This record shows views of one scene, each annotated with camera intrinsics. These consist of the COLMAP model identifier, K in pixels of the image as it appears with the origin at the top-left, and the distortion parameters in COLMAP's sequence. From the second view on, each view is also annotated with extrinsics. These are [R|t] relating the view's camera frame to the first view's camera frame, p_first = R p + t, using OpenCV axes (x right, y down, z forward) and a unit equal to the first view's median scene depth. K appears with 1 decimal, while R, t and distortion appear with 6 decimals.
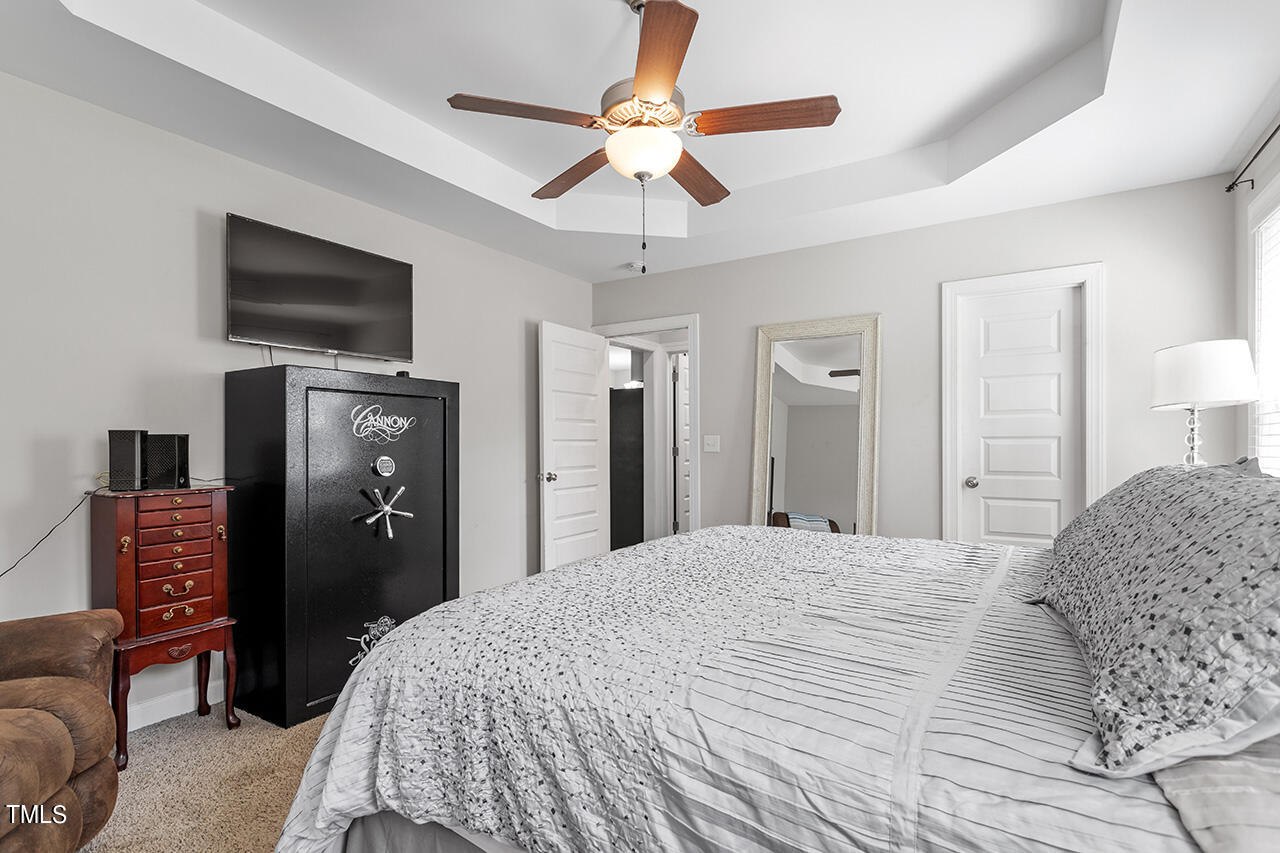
lens RADIAL K [[619.7, 0, 641.4], [0, 619.7, 448.2], [0, 0, 1]] dist [0.000850, 0.000112]
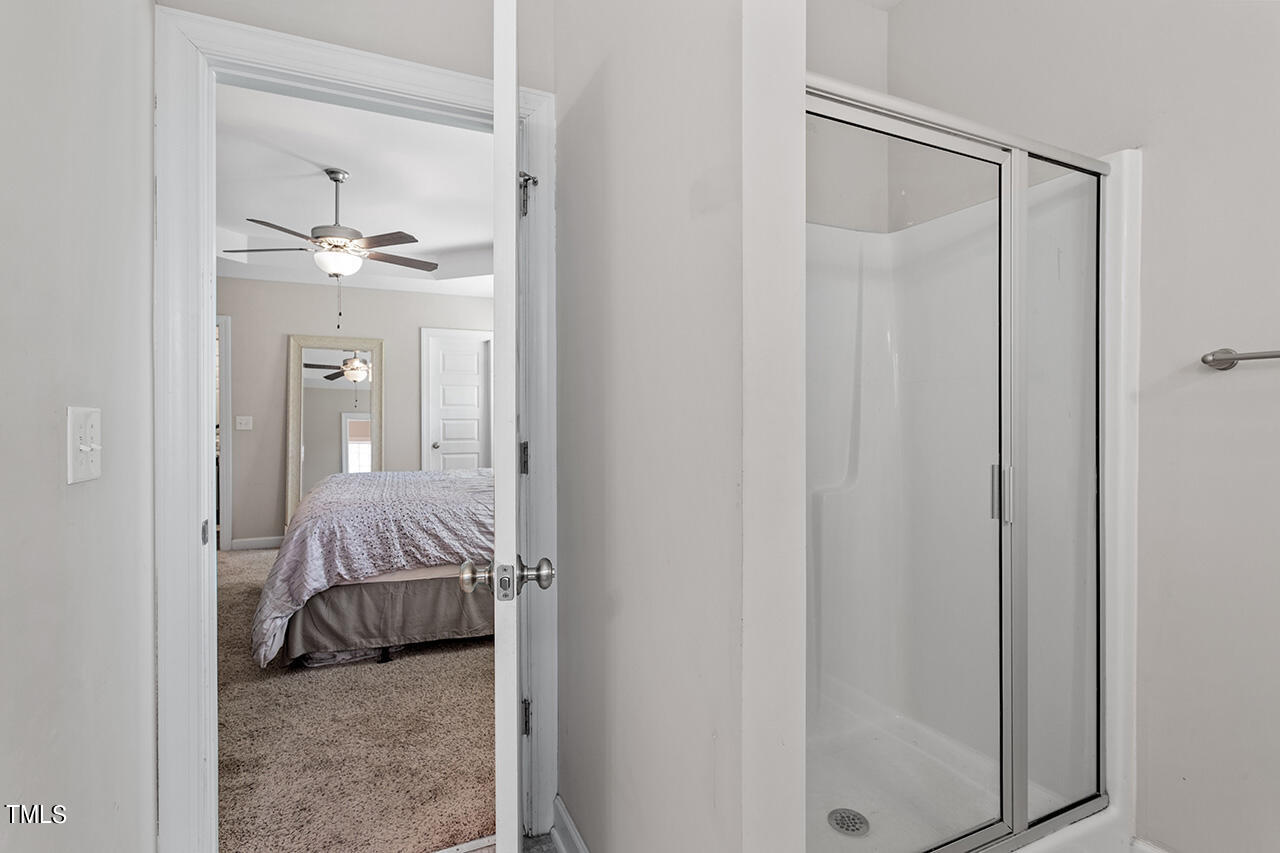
lens RADIAL K [[623.5, 0, 639.4], [0, 623.5, 415.4], [0, 0, 1]] dist [0.003630, 0.000676]
pose [[0.551011, 0.007327, 0.834466, -0.637576], [0.006251, 0.999897, -0.012907, -0.002606], [-0.834475, 0.012329, 0.550909, -0.452086]]
